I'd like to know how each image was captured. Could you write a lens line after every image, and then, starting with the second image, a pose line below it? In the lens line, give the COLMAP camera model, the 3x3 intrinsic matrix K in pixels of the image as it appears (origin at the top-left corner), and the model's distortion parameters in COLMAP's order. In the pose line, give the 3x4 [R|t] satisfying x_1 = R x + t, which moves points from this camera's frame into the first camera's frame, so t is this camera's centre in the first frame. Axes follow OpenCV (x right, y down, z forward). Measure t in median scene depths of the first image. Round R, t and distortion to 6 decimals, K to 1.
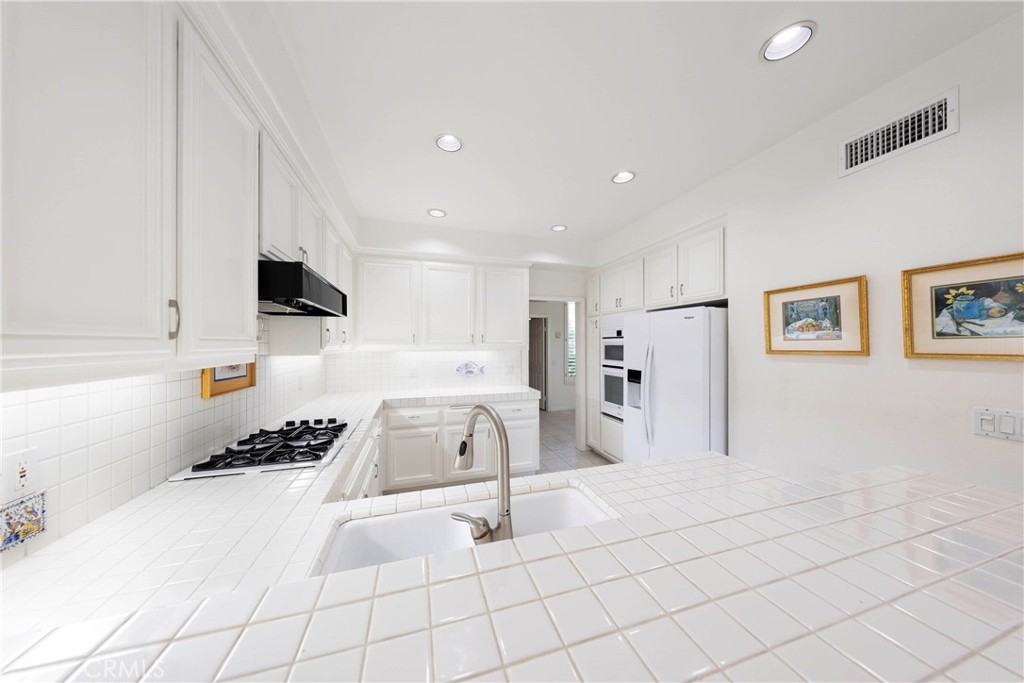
lens RADIAL K [[314.1, 0, 512.4], [0, 314.1, 342.7], [0, 0, 1]] dist [-0.000398, -0.000005]
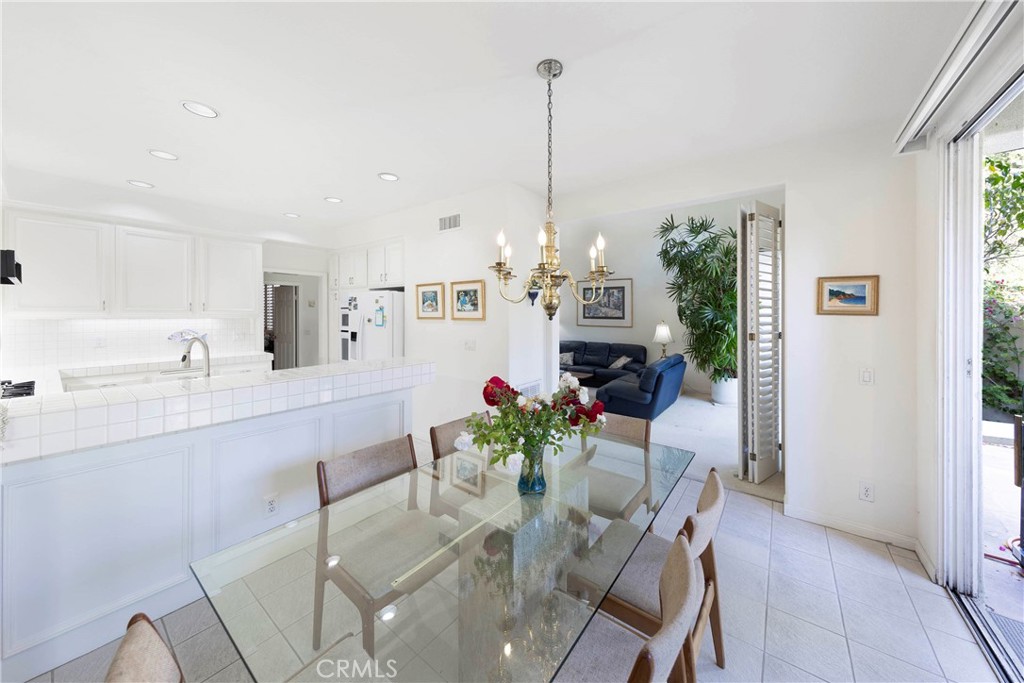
lens RADIAL K [[346.6, 0, 534.2], [0, 346.6, 318.2], [0, 0, 1]] dist [0.002373, 0.000112]
pose [[0.795073, -0.000468, 0.606514, 0.092688], [-0.010066, 0.999852, 0.013967, -0.003512], [-0.606431, -0.017210, 0.794950, -0.704886]]
